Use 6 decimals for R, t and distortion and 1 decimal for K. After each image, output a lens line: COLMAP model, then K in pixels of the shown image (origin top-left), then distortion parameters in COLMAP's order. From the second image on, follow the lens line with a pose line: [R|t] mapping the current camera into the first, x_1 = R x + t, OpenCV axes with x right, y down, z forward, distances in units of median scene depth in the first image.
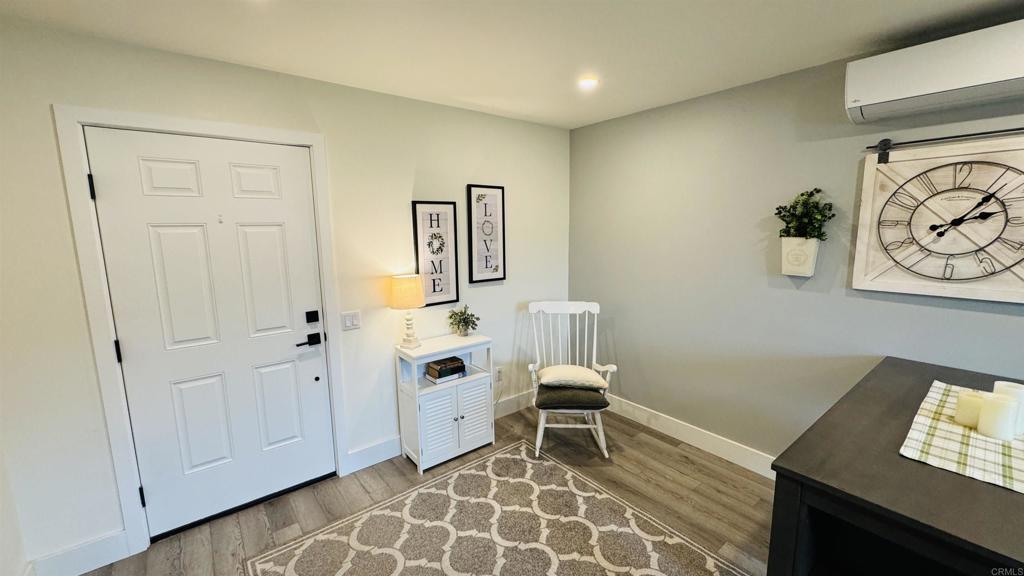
lens RADIAL K [[409.3, 0, 510.6], [0, 409.3, 288.5], [0, 0, 1]] dist [-0.002368, -0.000454]
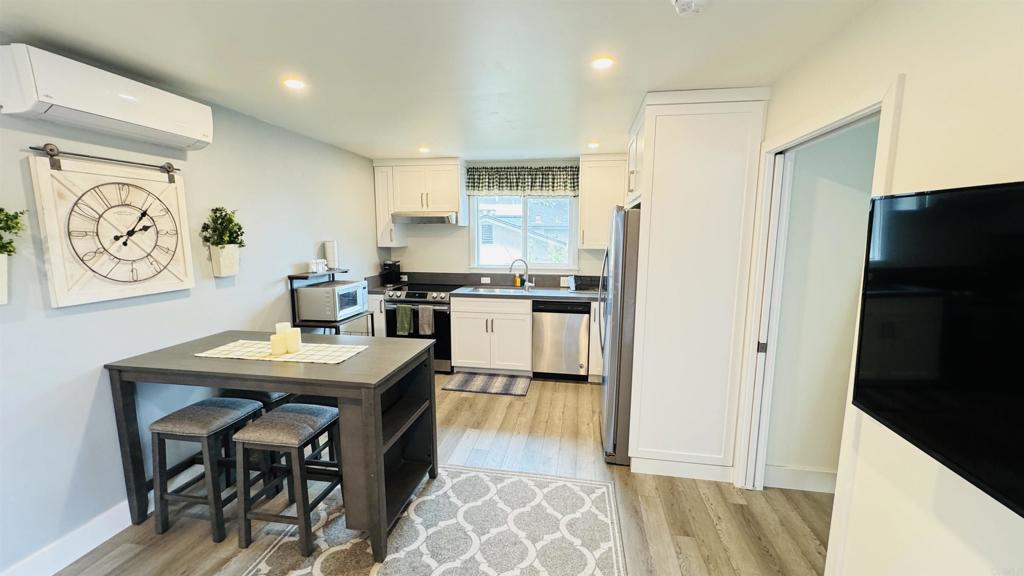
lens RADIAL K [[409.3, 0, 513.1], [0, 409.3, 295.1], [0, 0, 1]] dist [-0.002368, -0.000454]
pose [[-0.652731, -0.103657, 0.750465, -0.535395], [0.123139, 0.962906, 0.240102, -0.132925], [-0.747516, 0.249133, -0.615754, 0.914830]]
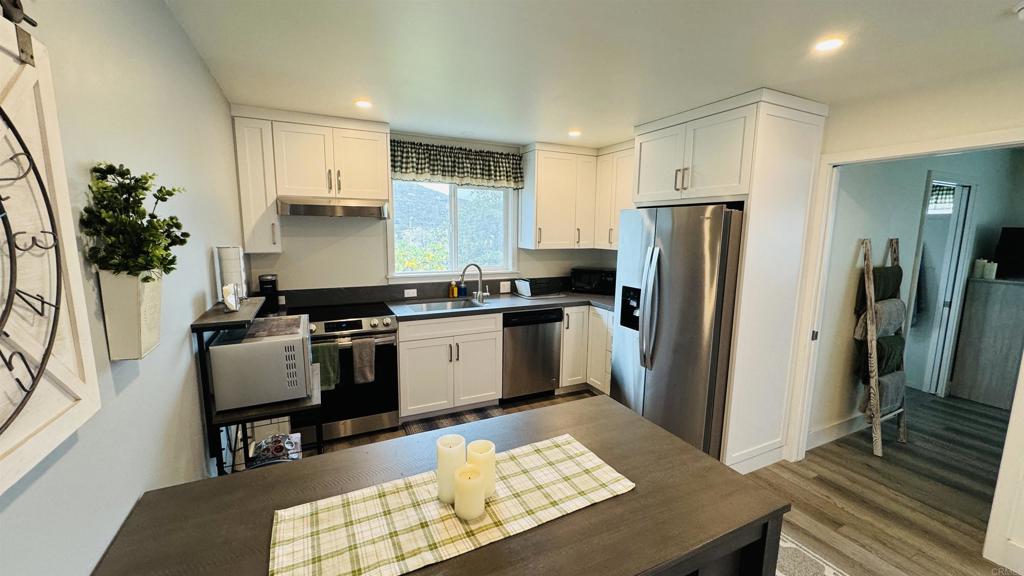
lens RADIAL K [[409.3, 0, 515.8], [0, 409.3, 289.5], [0, 0, 1]] dist [-0.002368, -0.000454]
pose [[-0.975913, -0.032058, 0.215791, 0.651703], [0.033537, 0.955340, 0.293600, -0.195182], [-0.215566, 0.293765, -0.931254, 1.134142]]
